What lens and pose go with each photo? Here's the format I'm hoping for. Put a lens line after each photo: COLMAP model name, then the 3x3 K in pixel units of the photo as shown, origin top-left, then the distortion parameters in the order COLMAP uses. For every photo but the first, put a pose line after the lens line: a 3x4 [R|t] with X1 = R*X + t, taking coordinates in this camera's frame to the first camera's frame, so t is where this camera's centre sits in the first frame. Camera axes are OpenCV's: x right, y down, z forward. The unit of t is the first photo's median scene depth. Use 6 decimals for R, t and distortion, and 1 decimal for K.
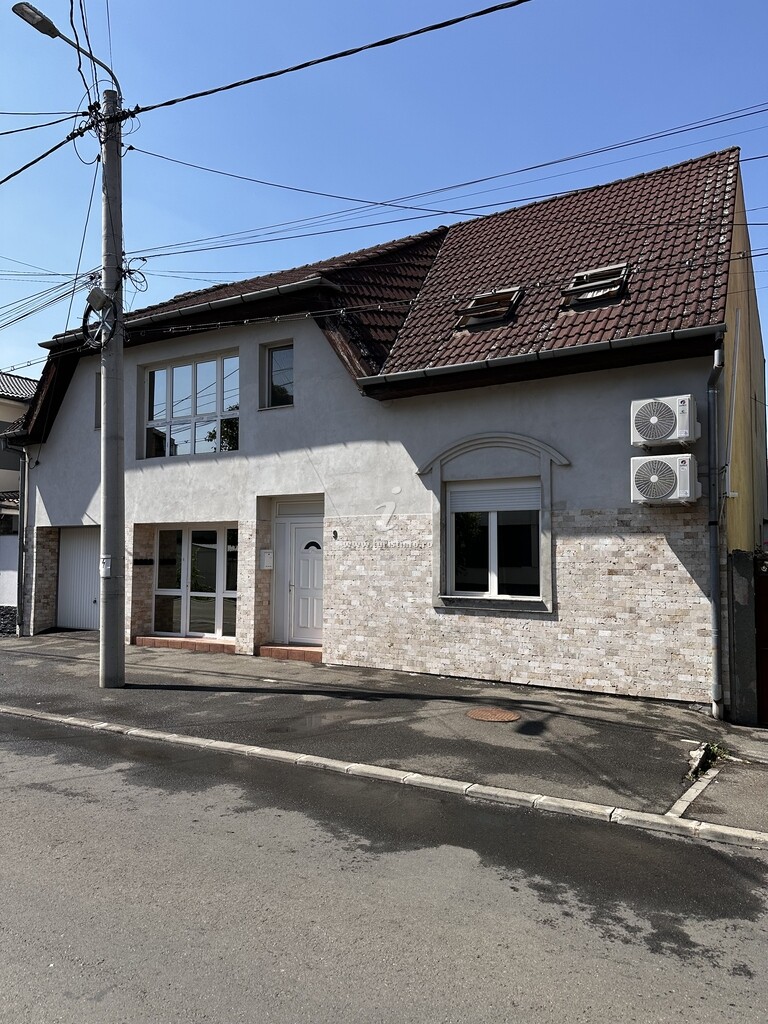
lens RADIAL K [[731.9, 0, 384.0], [0, 731.9, 512.0], [0, 0, 1]] dist [0.148102, -0.000337]
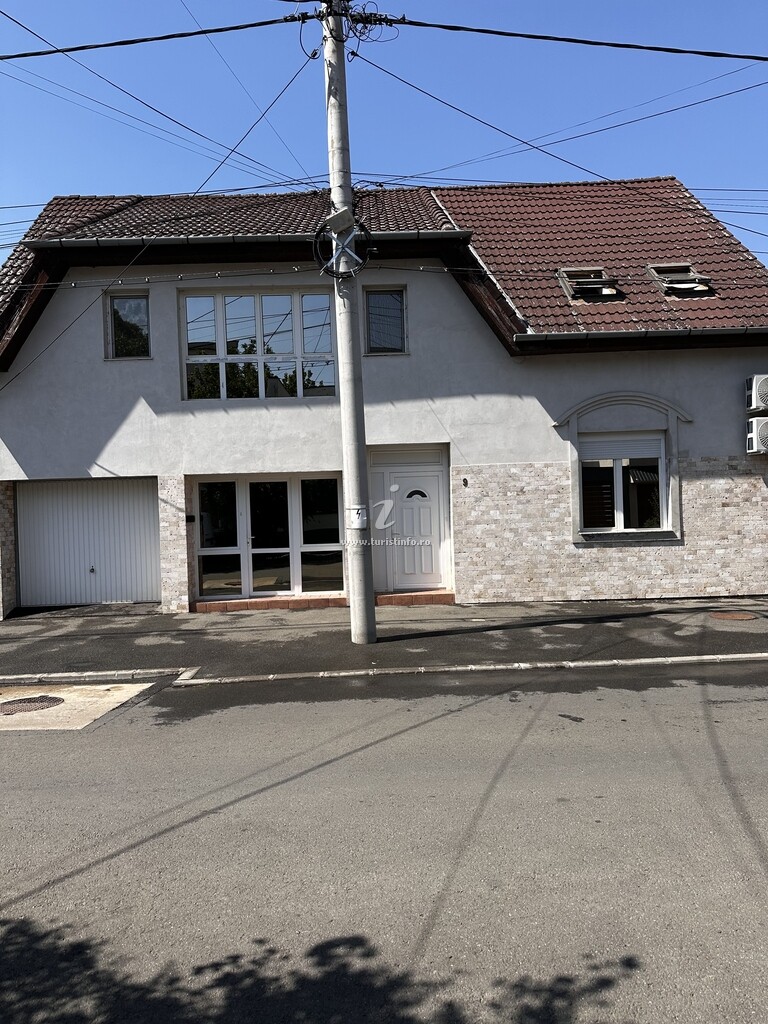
lens RADIAL K [[717.4, 0, 384.0], [0, 717.4, 512.0], [0, 0, 1]] dist [0.102982, -0.000853]
pose [[0.837213, -0.036689, 0.545645, -0.795382], [0.003666, 0.998101, 0.061487, 0.010453], [-0.546865, -0.049477, 0.835758, 0.219116]]
